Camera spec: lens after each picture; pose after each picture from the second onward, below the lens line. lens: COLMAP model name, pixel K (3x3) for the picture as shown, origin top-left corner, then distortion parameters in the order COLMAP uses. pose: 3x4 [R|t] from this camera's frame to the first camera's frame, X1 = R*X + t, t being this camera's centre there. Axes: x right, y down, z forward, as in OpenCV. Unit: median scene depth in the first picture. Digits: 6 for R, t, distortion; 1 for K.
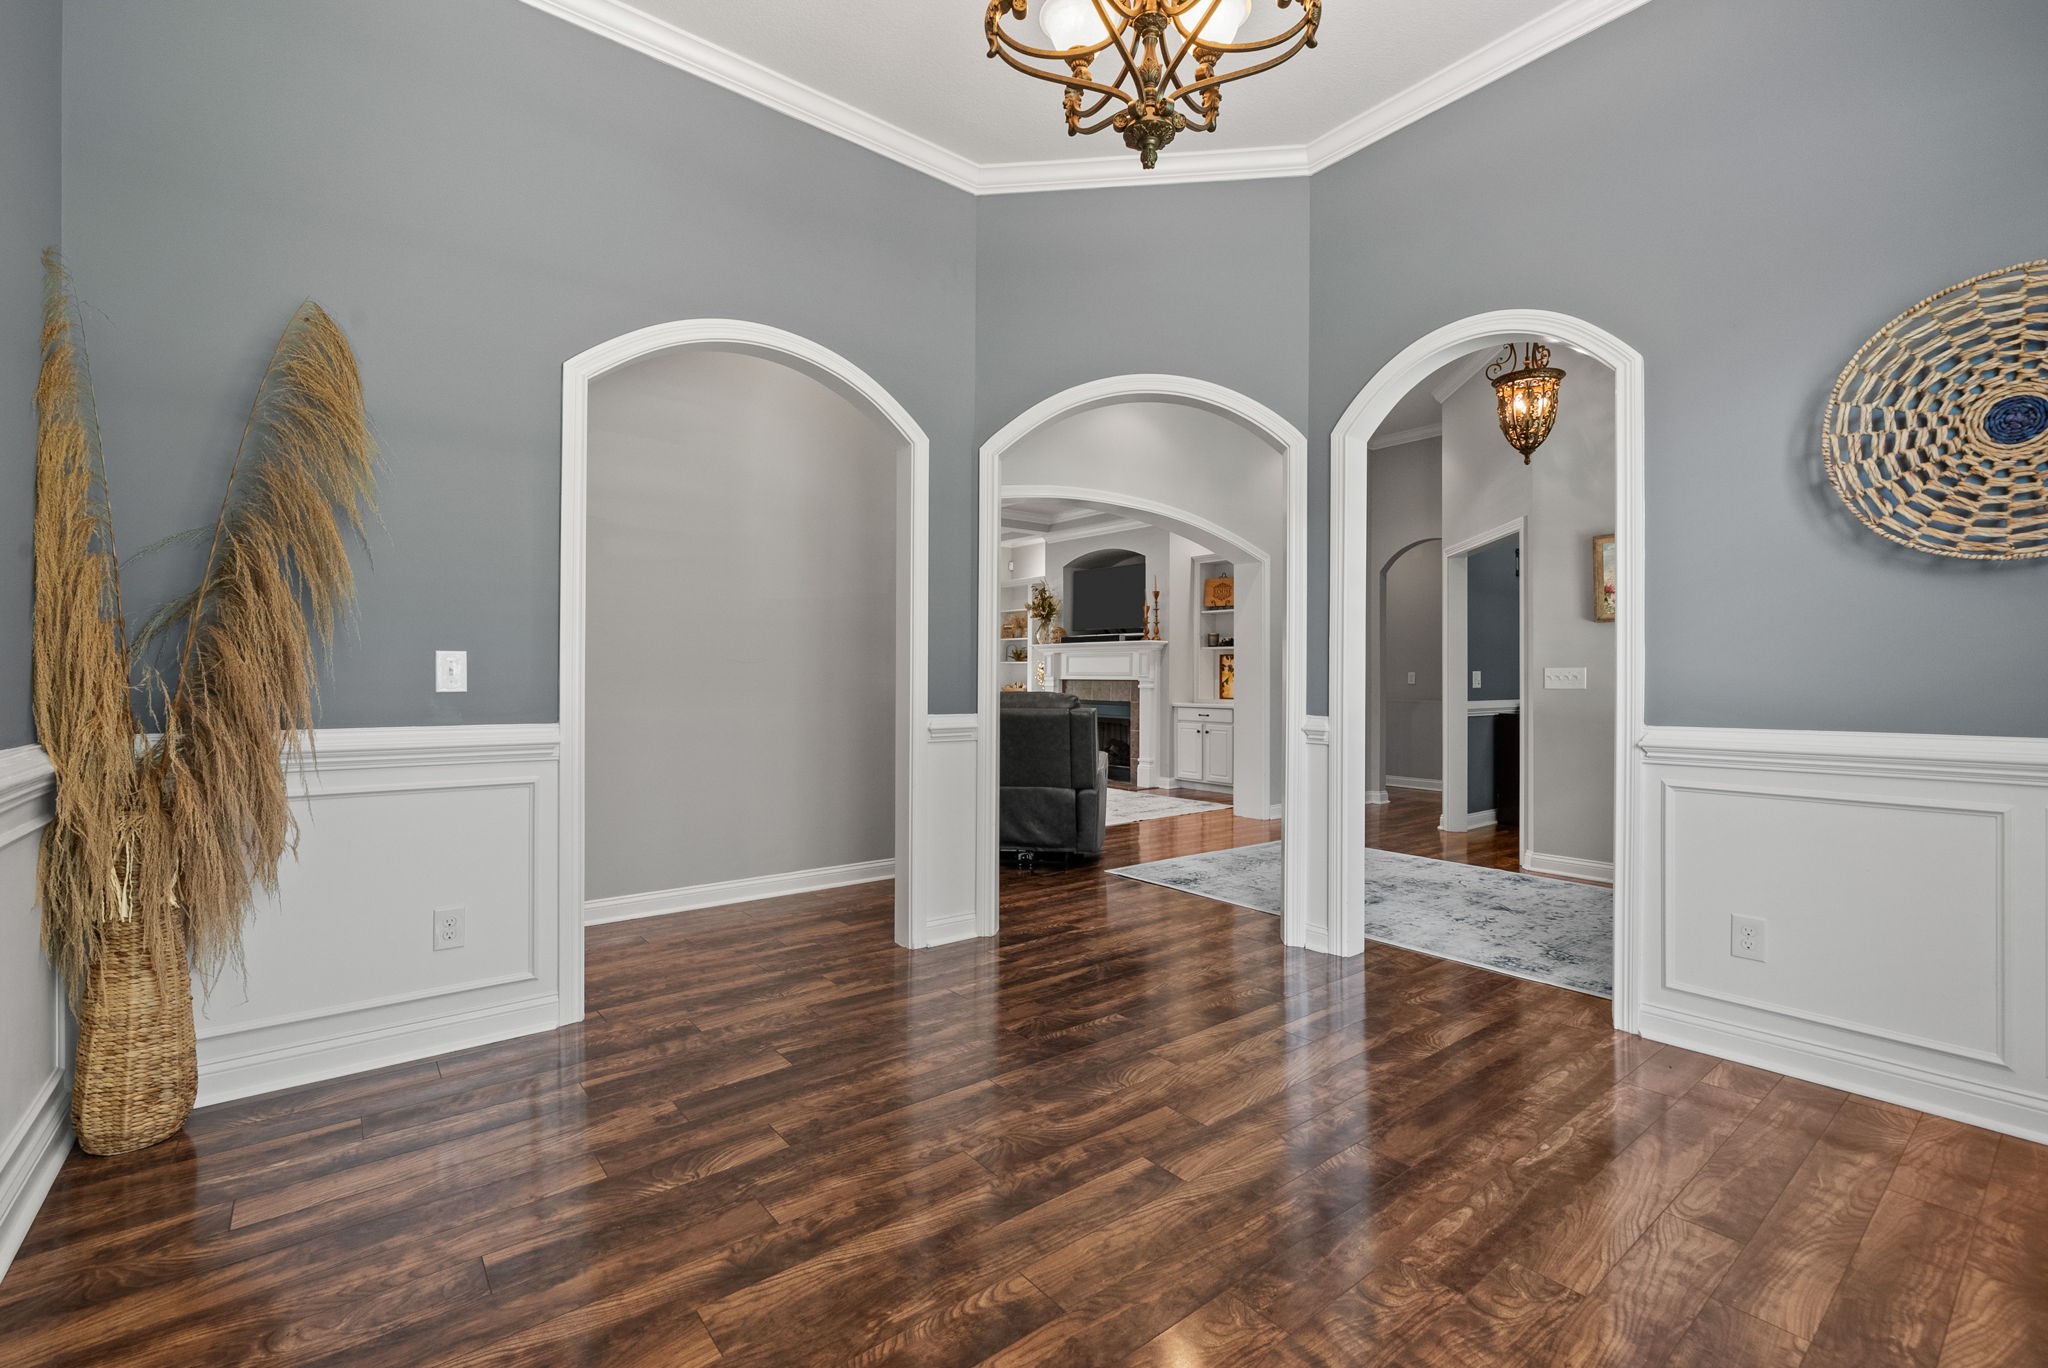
lens RADIAL K [[897.5, 0, 1016.7], [0, 897.5, 681.3], [0, 0, 1]] dist [0.000519, 0.000044]
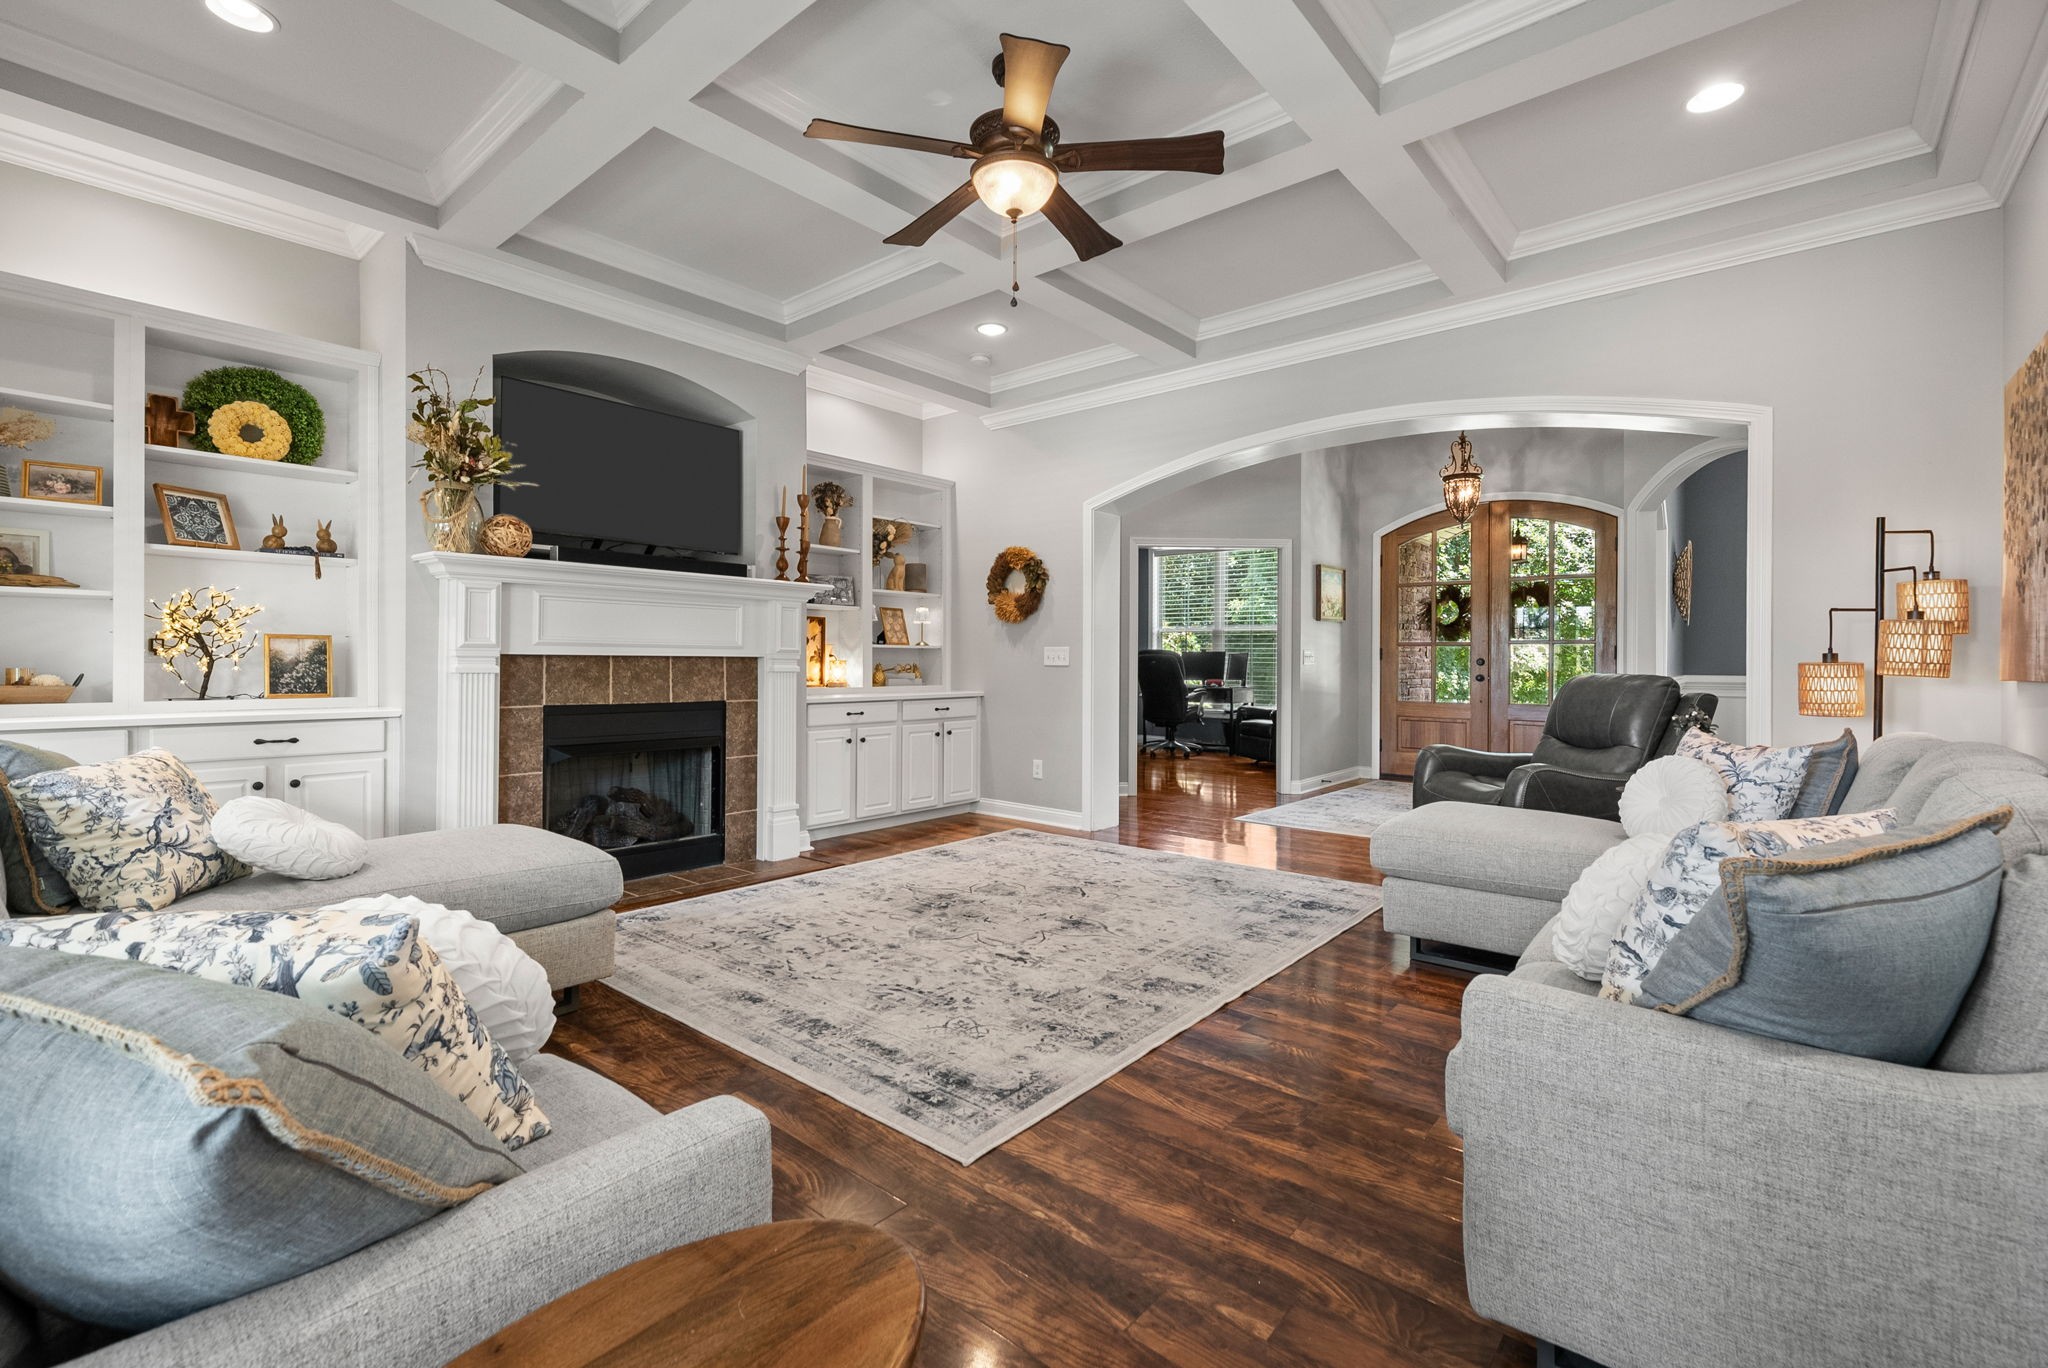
lens RADIAL K [[887.8, 0, 1025.2], [0, 887.8, 662.9], [0, 0, 1]] dist [-0.000629, 0.000686]
pose [[-0.187126, -0.006430, 0.982315, -0.357723], [-0.006466, 0.999965, 0.005313, -0.001351], [-0.982315, -0.005358, -0.187161, 0.861865]]
